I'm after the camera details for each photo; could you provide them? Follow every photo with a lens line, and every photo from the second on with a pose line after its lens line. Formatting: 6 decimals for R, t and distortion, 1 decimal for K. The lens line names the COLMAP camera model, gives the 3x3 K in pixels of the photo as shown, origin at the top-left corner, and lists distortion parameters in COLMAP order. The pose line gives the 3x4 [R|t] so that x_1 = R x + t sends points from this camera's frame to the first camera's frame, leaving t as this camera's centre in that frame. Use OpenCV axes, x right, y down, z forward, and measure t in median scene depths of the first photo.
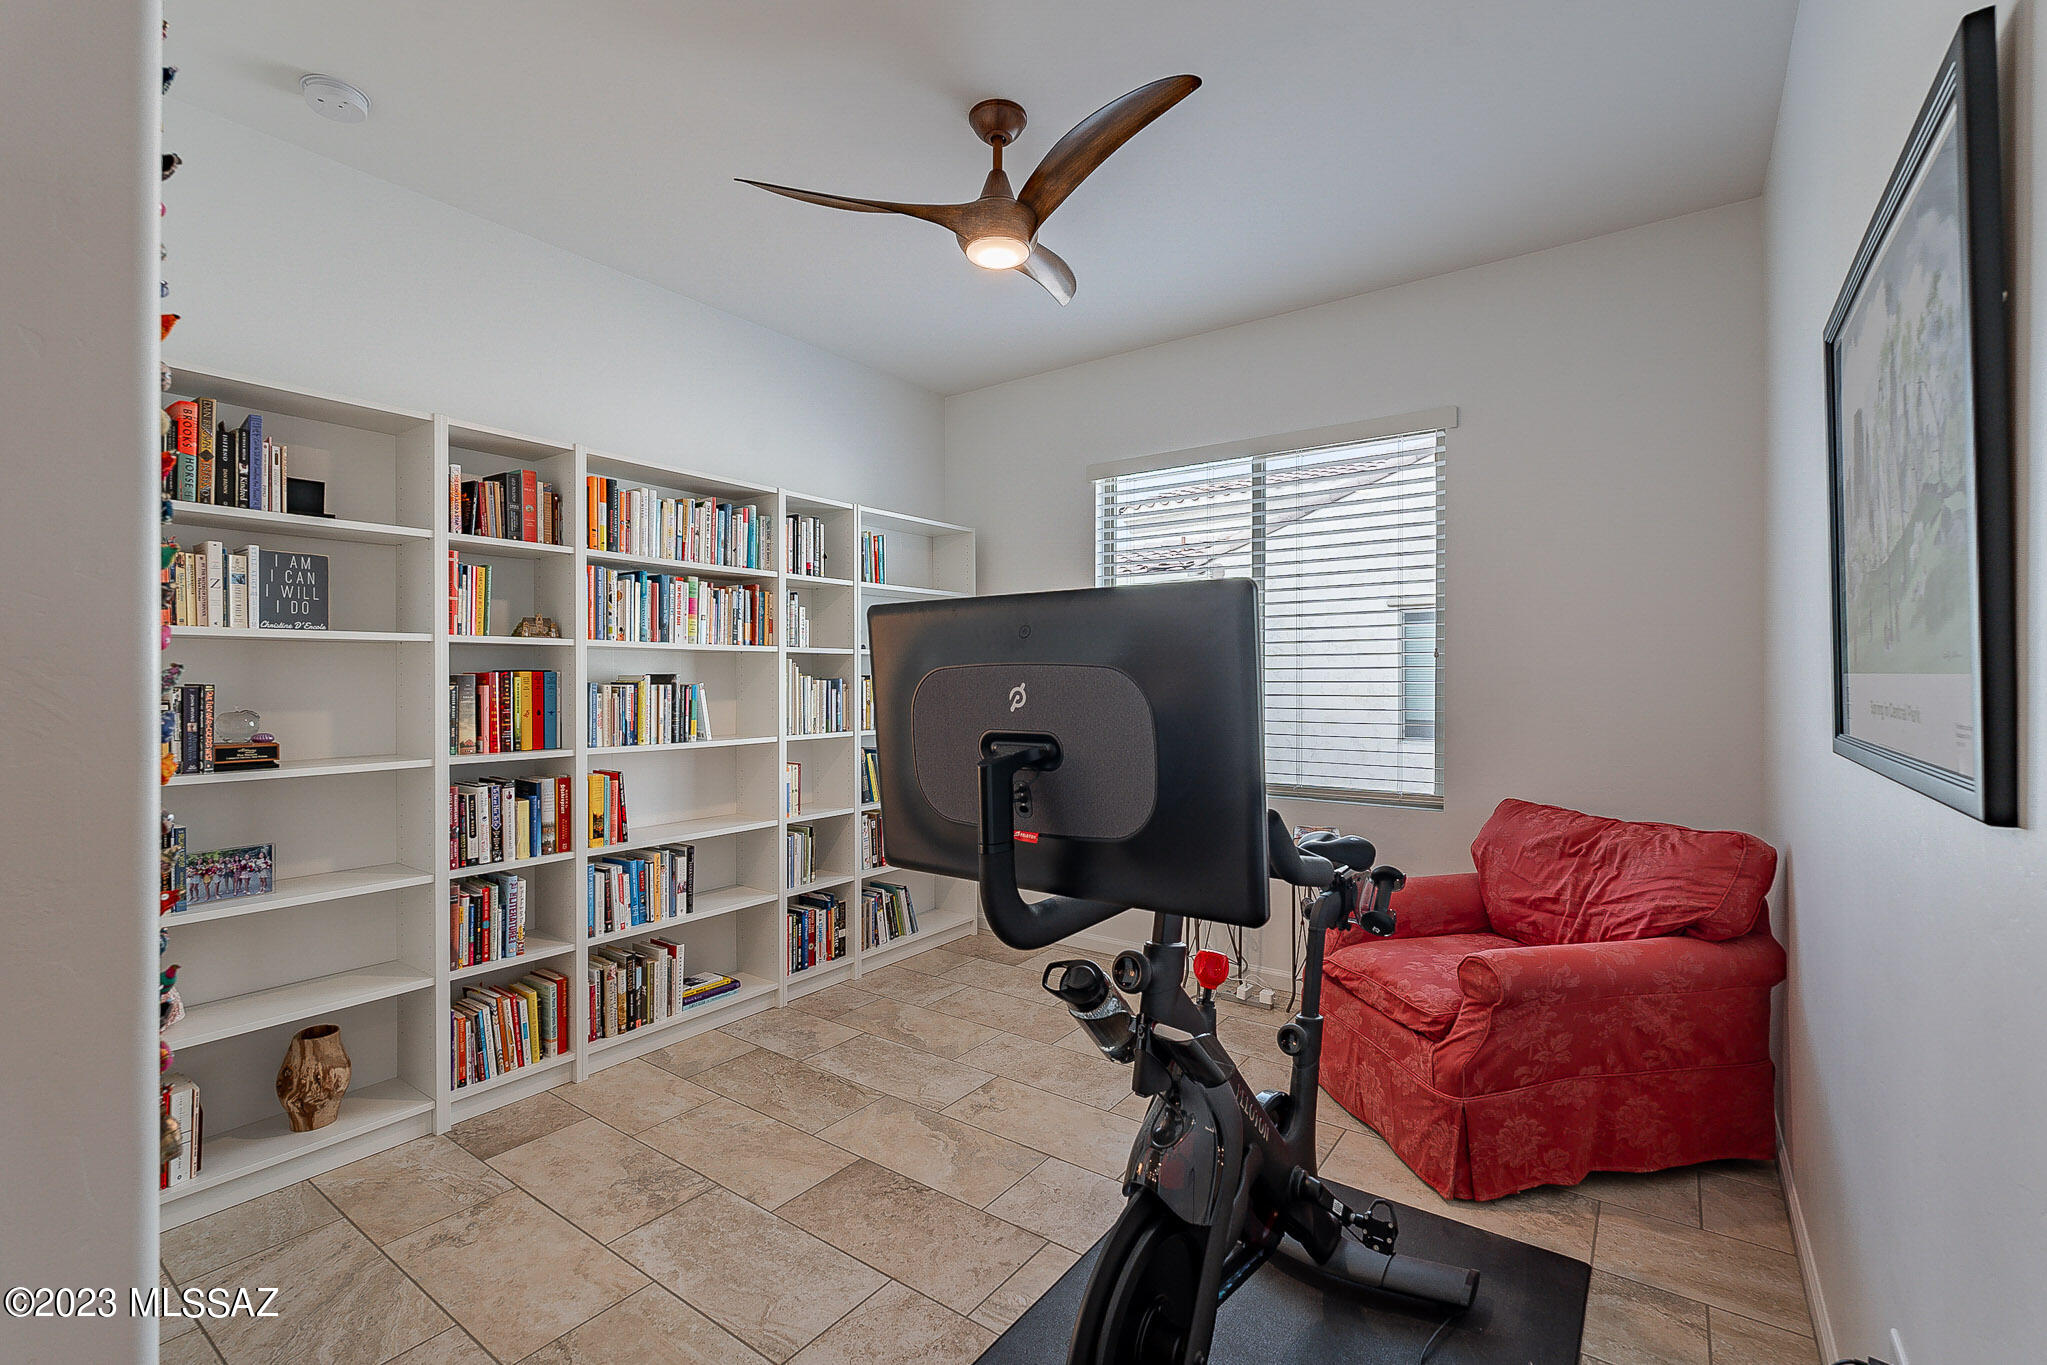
lens RADIAL K [[902.4, 0, 1017.3], [0, 902.4, 682.0], [0, 0, 1]] dist [-0.005057, -0.000707]
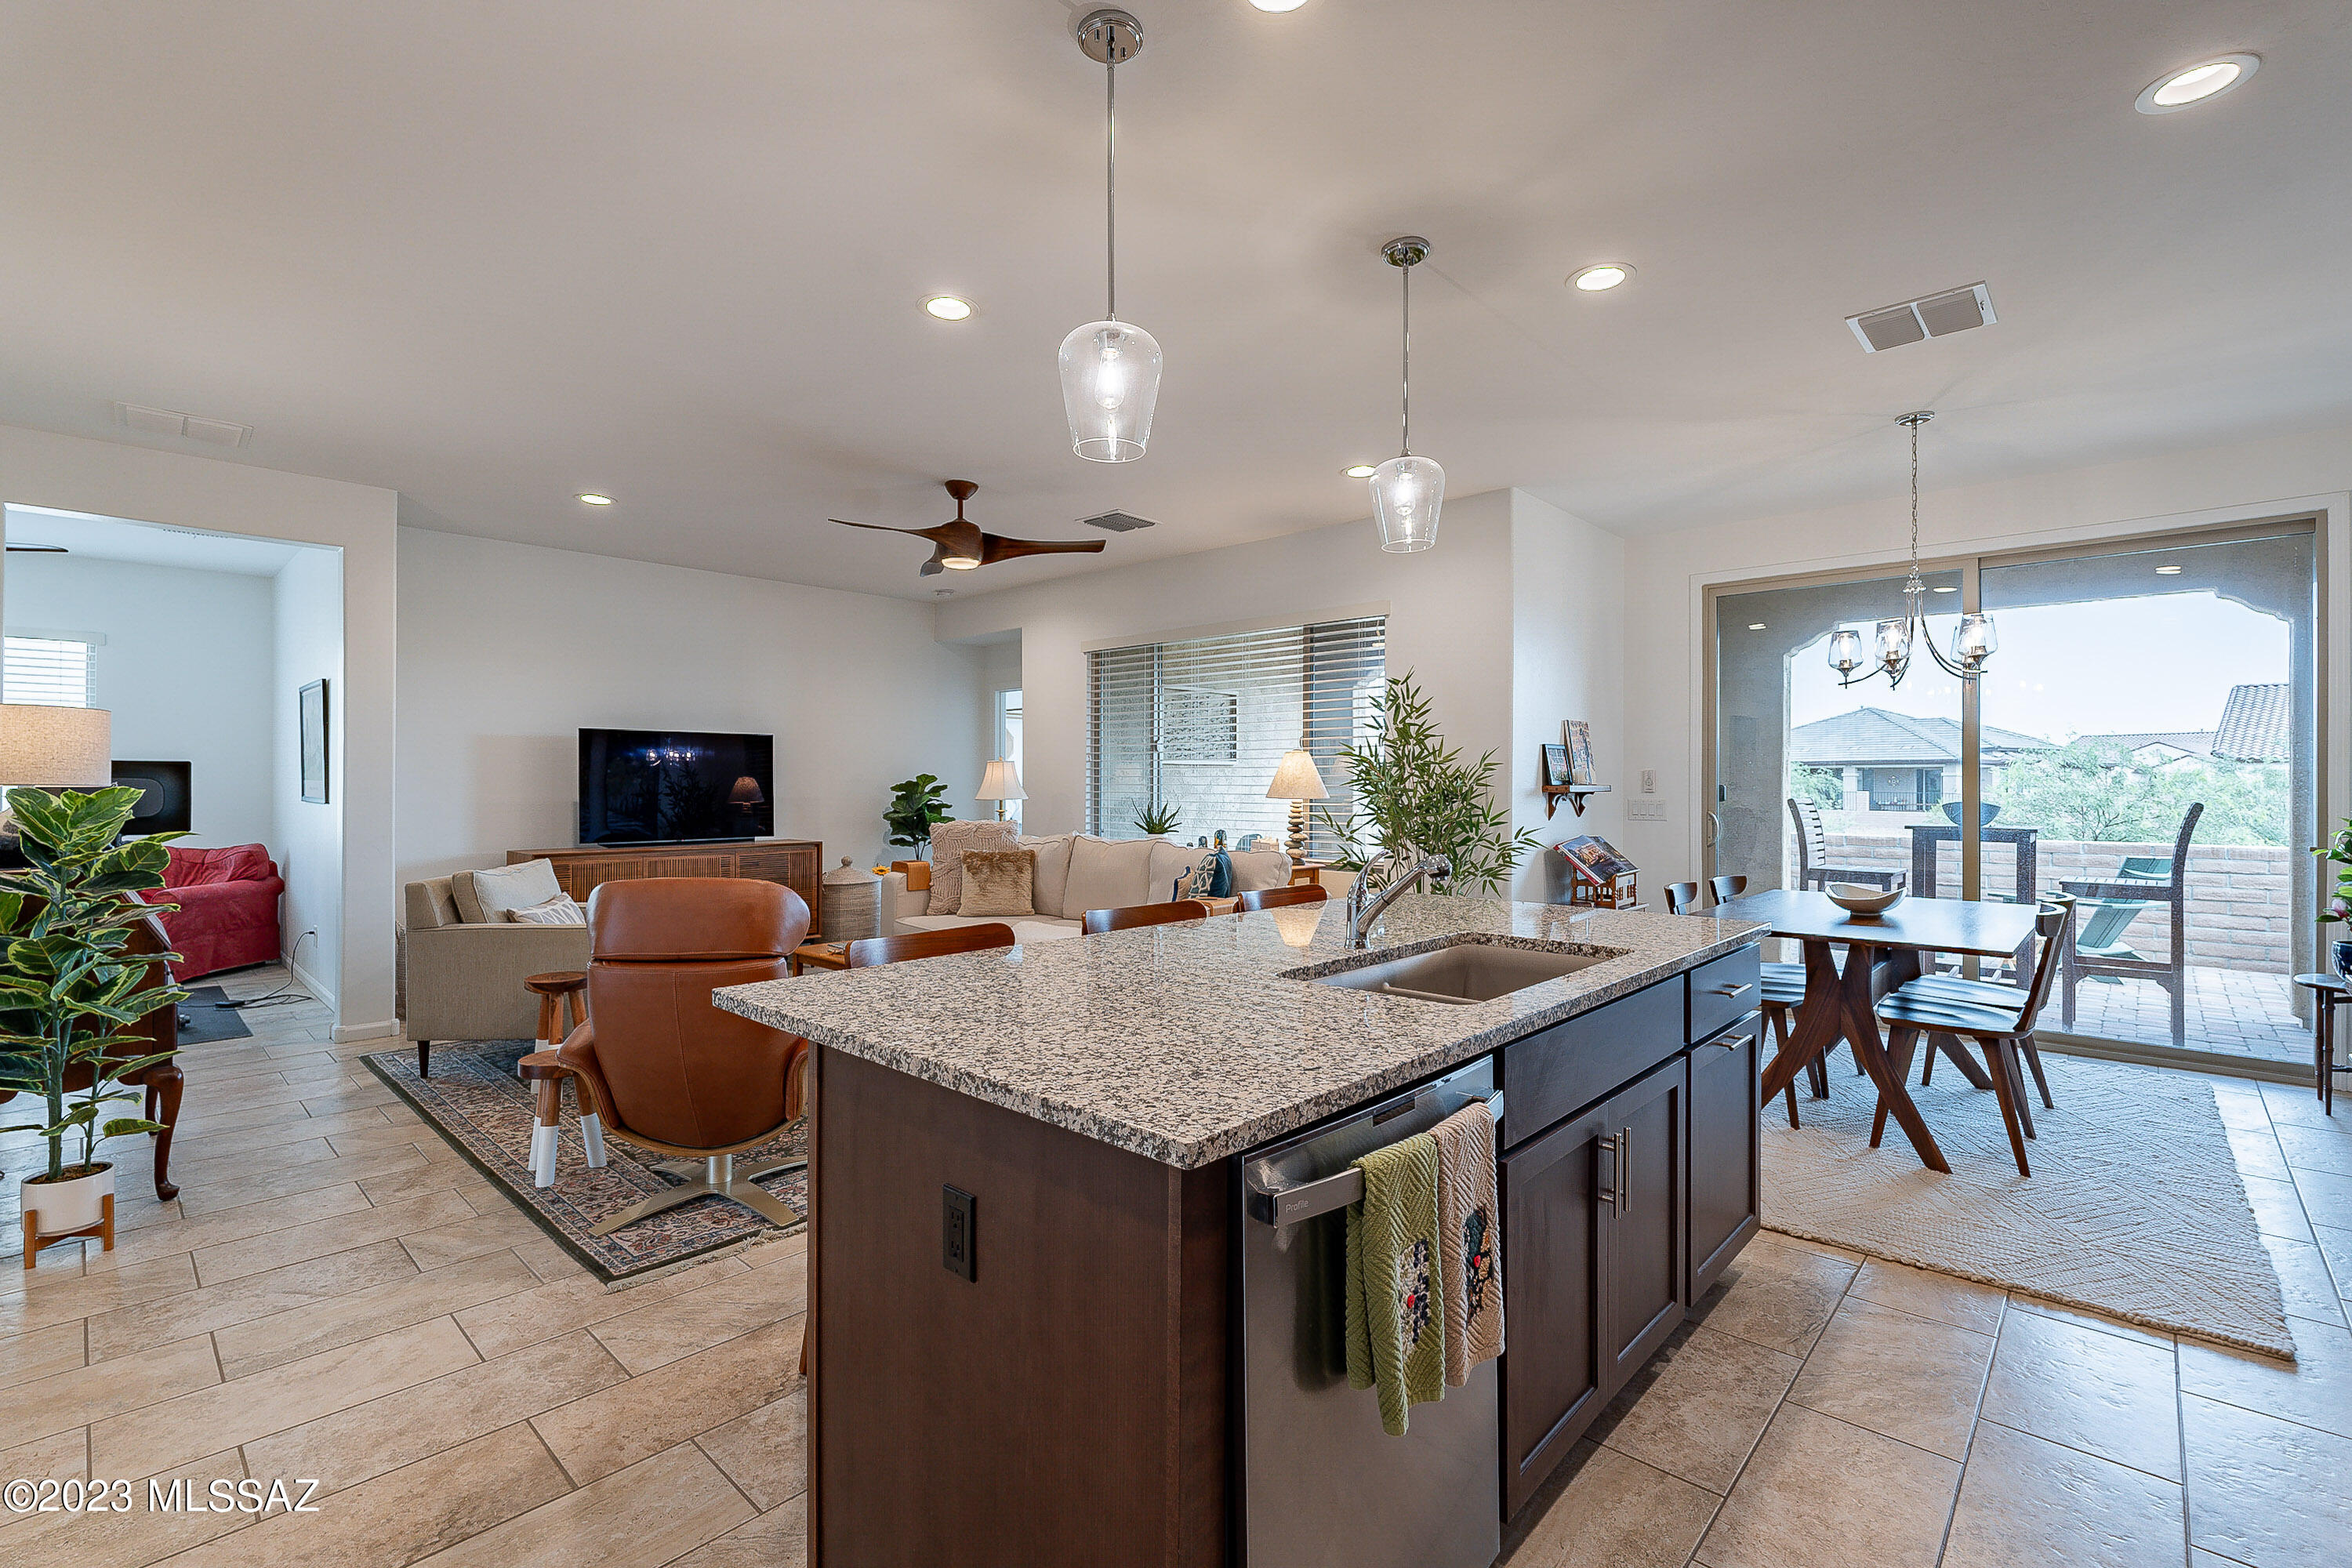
lens RADIAL K [[1036.9, 0, 1168.9], [0, 1036.9, 783.4], [0, 0, 1]] dist [-0.005057, -0.000707]
pose [[0.124601, 0.000827, 0.992207, -1.967778], [0.001971, 0.999997, -0.001081, 0.015163], [-0.992205, 0.002090, 0.124599, -2.108210]]
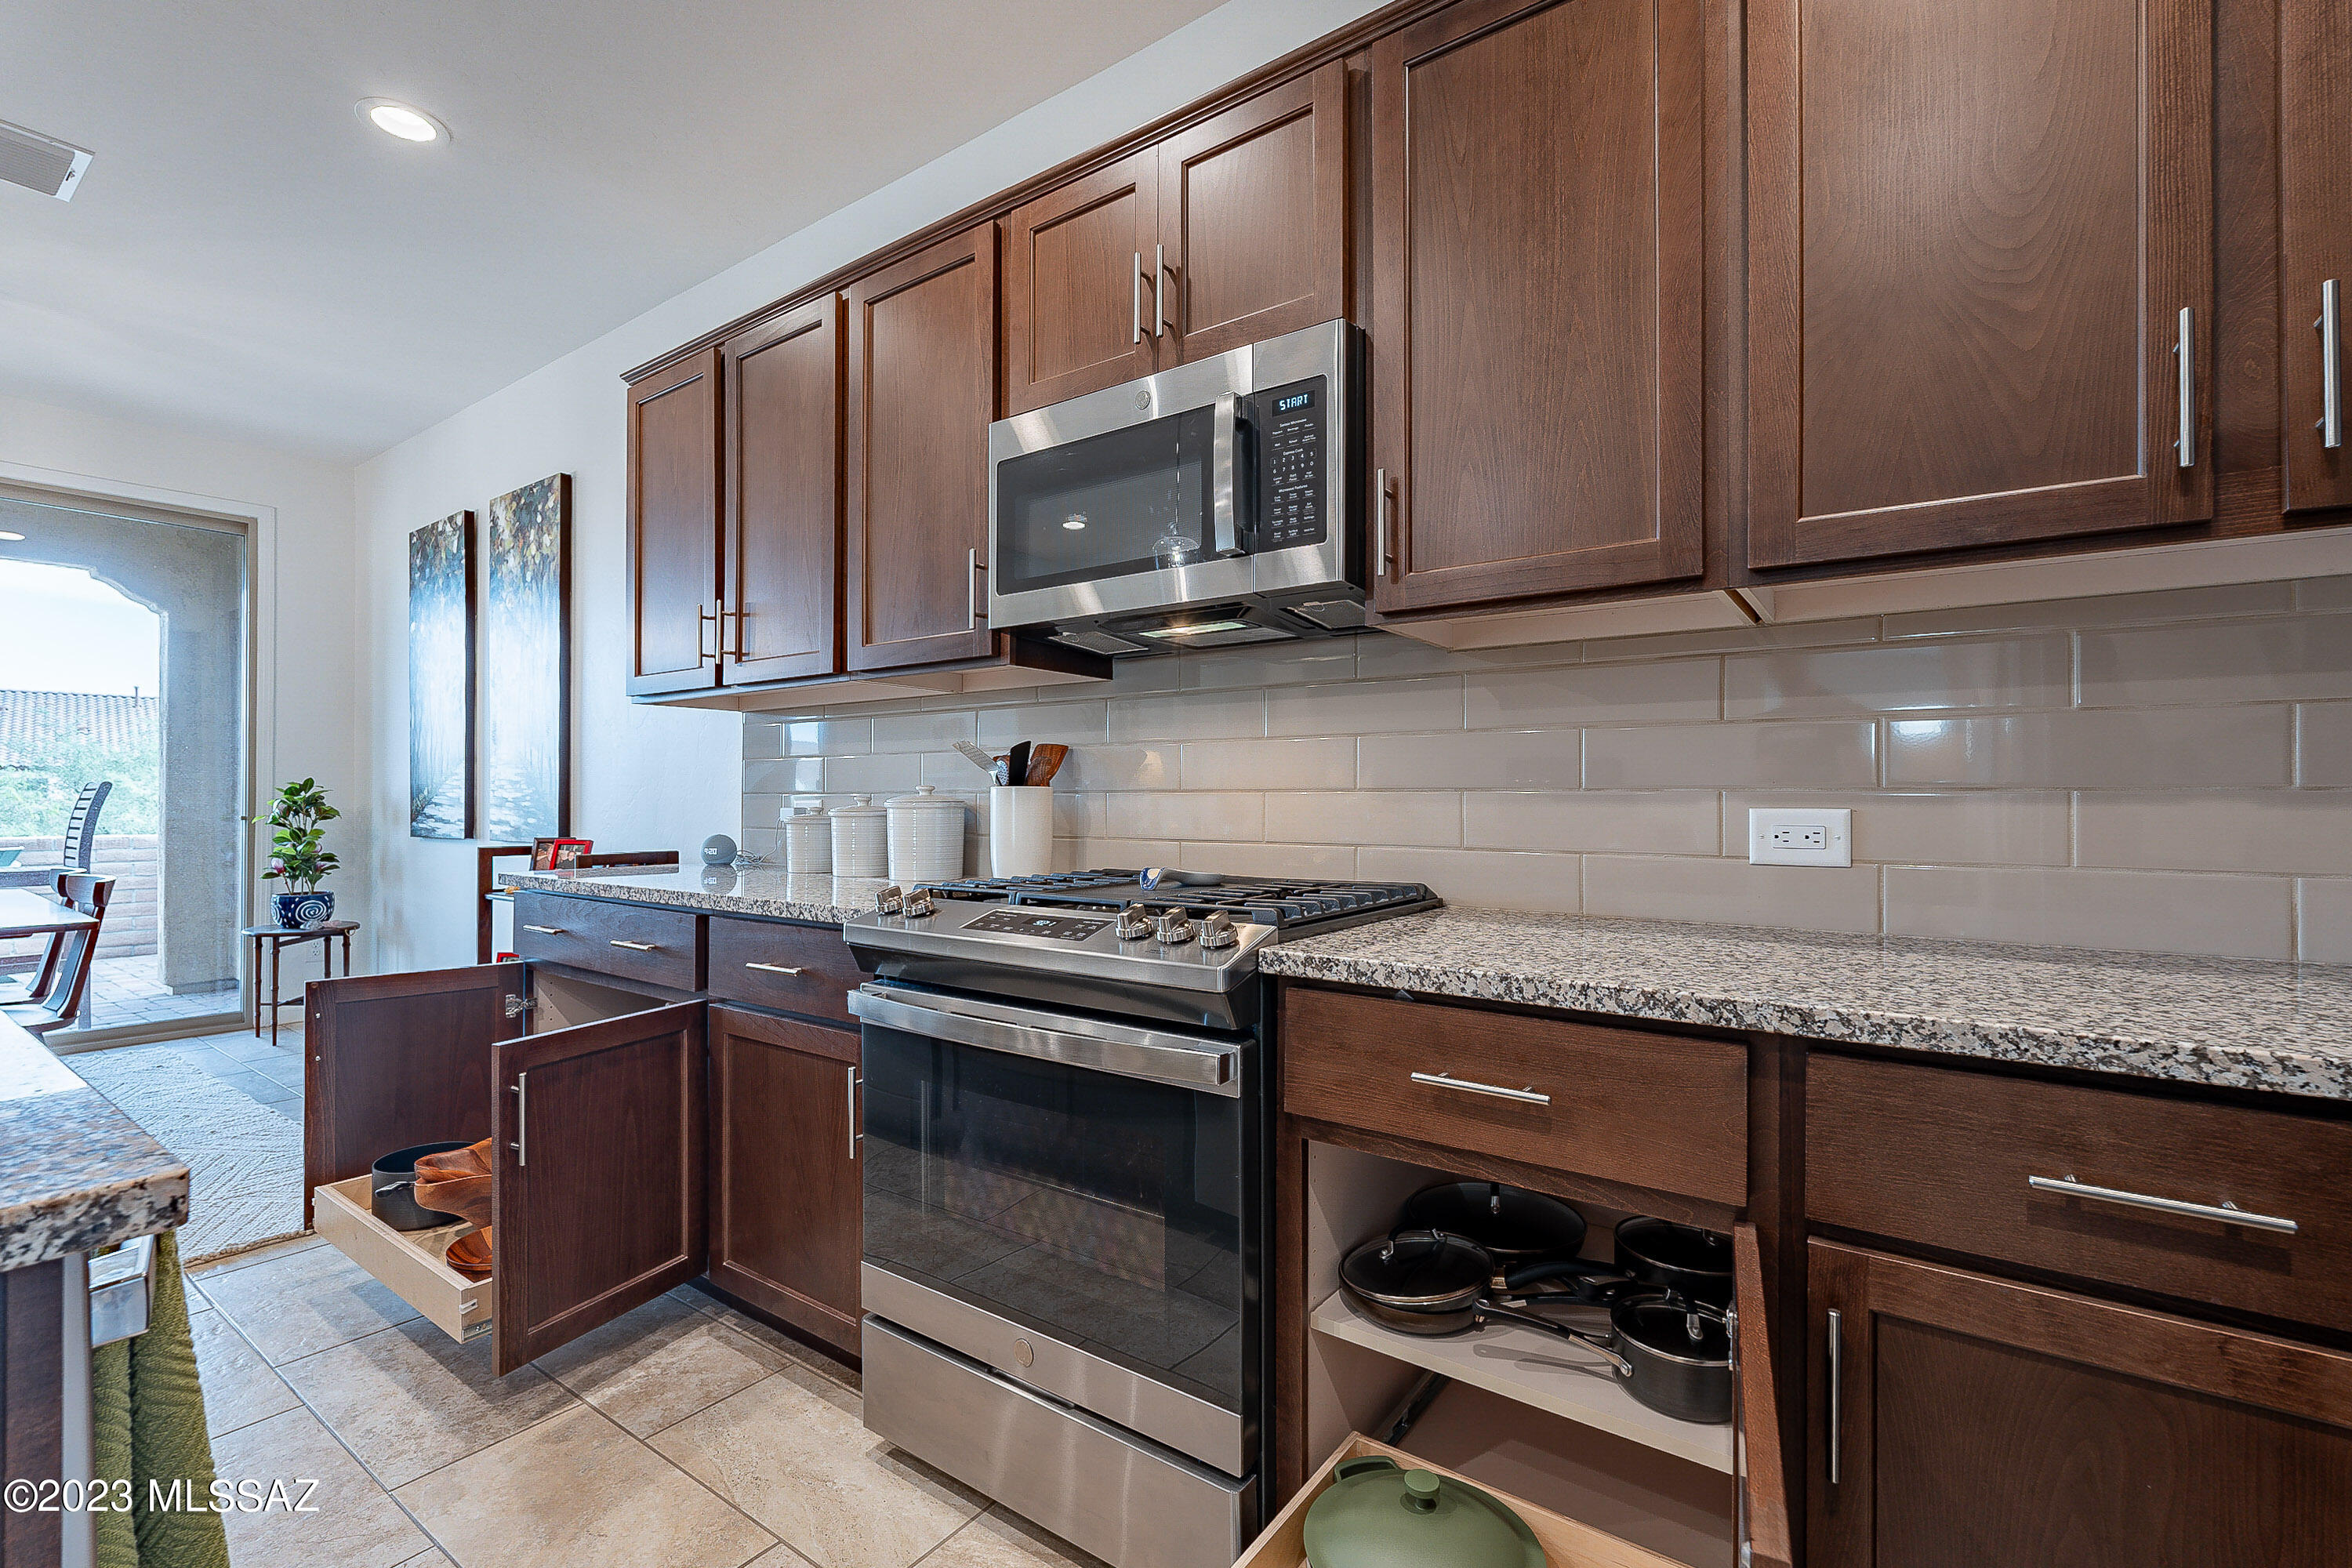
lens RADIAL K [[1029.7, 0, 1173.2], [0, 1029.7, 791.5], [0, 0, 1]] dist [-0.002960, 0.000374]
pose [[-0.999965, 0.000941, -0.008296, -1.720616], [0.000964, 0.999996, -0.002751, 0.093233], [0.008293, -0.002759, -0.999962, -1.820065]]
